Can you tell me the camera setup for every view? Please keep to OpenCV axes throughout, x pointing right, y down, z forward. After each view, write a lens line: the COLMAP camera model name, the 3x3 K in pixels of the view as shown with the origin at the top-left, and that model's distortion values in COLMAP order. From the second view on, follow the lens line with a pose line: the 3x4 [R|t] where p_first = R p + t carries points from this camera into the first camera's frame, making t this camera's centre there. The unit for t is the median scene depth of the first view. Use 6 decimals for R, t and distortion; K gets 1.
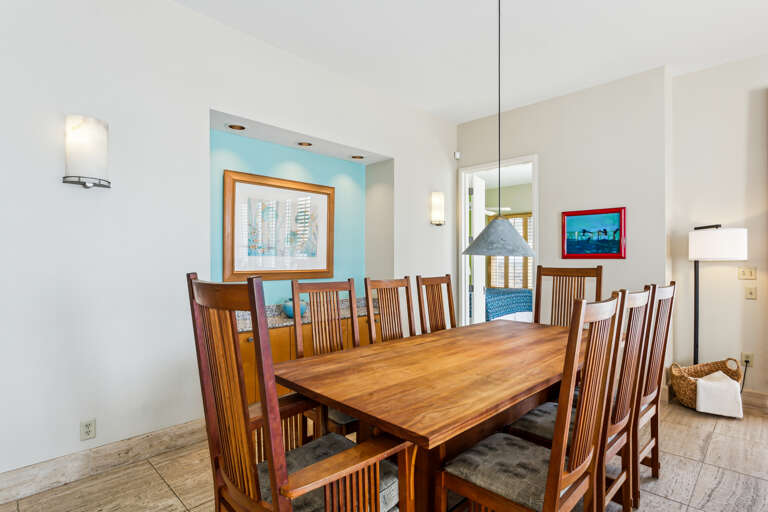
lens RADIAL K [[396.9, 0, 396.2], [0, 396.9, 258.3], [0, 0, 1]] dist [-0.000402, -0.000276]
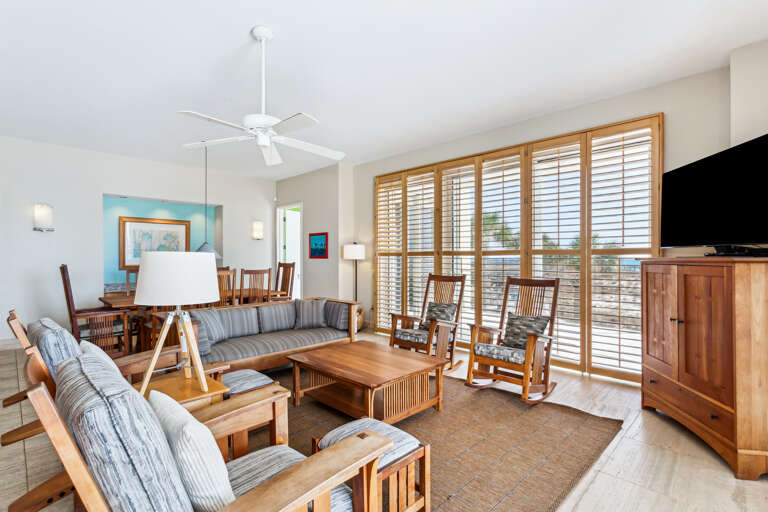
lens RADIAL K [[368.8, 0, 383.0], [0, 368.8, 259.1], [0, 0, 1]] dist [-0.001297, 0.000239]
pose [[0.999979, -0.004665, -0.004460, 0.827140], [0.004679, 0.999984, 0.003074, -0.001768], [0.004445, -0.003094, 0.999985, -0.794002]]
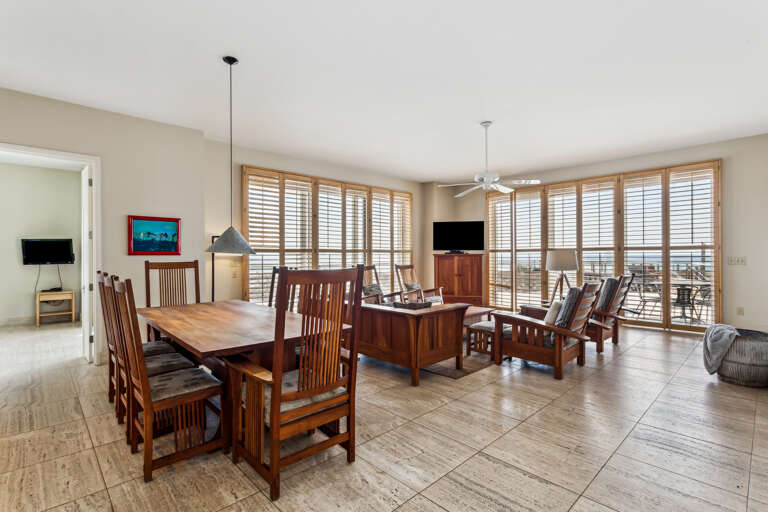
lens RADIAL K [[366.0, 0, 384.0], [0, 366.0, 256.0], [0, 0, 1]] dist [-0.000977, -0.000372]
pose [[0.044280, -0.004948, 0.999007, -0.661051], [0.004318, 0.999979, 0.004762, 0.000776], [-0.999010, 0.004103, 0.044300, 0.215936]]
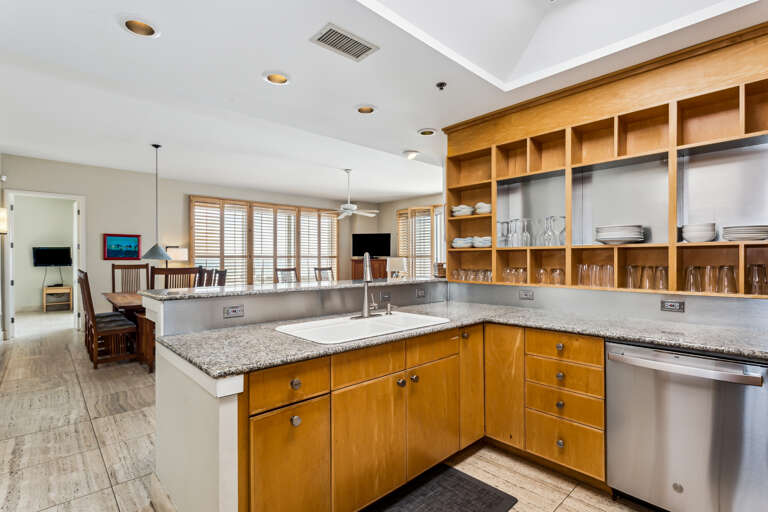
lens RADIAL K [[368.8, 0, 383.0], [0, 368.8, 259.1], [0, 0, 1]] dist [-0.001297, 0.000239]
pose [[0.061543, -0.001774, 0.998103, -1.209544], [0.002782, 0.999995, 0.001606, -0.003069], [-0.998101, 0.002678, 0.061548, -0.357958]]
